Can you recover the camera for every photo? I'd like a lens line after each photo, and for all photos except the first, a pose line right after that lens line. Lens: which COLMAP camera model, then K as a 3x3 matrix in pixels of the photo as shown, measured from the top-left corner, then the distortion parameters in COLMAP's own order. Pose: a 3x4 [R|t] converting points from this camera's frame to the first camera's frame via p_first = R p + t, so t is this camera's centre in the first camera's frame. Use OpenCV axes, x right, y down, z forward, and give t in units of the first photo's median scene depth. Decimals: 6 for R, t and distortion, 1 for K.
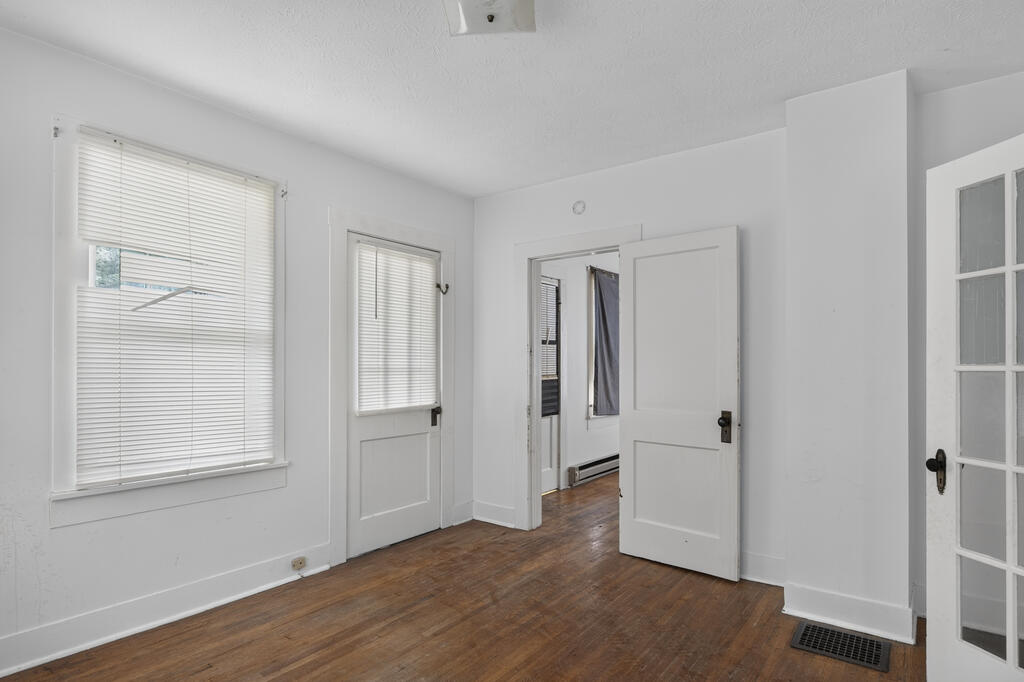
lens RADIAL K [[591.1, 0, 512.0], [0, 591.1, 341.0], [0, 0, 1]] dist [-0.004135, -0.000673]
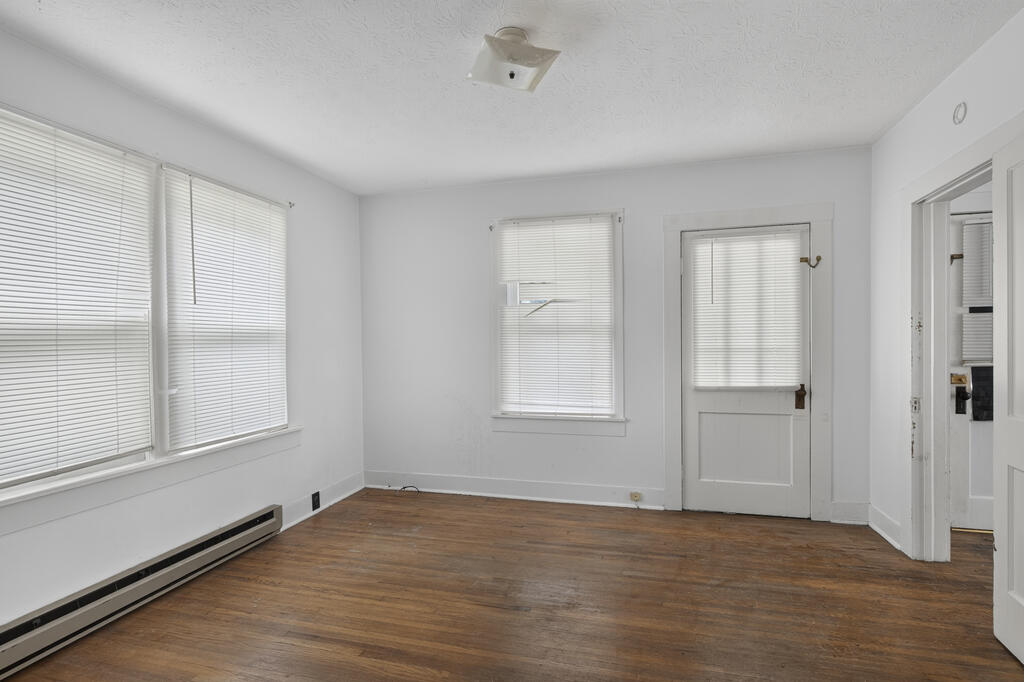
lens RADIAL K [[502.1, 0, 512.0], [0, 502.1, 341.0], [0, 0, 1]] dist [0.000827, -0.000796]
pose [[0.317424, -0.009301, -0.948238, 0.562941], [0.052278, 0.998603, 0.007705, 0.004679], [0.946842, -0.052017, 0.317466, 0.359973]]
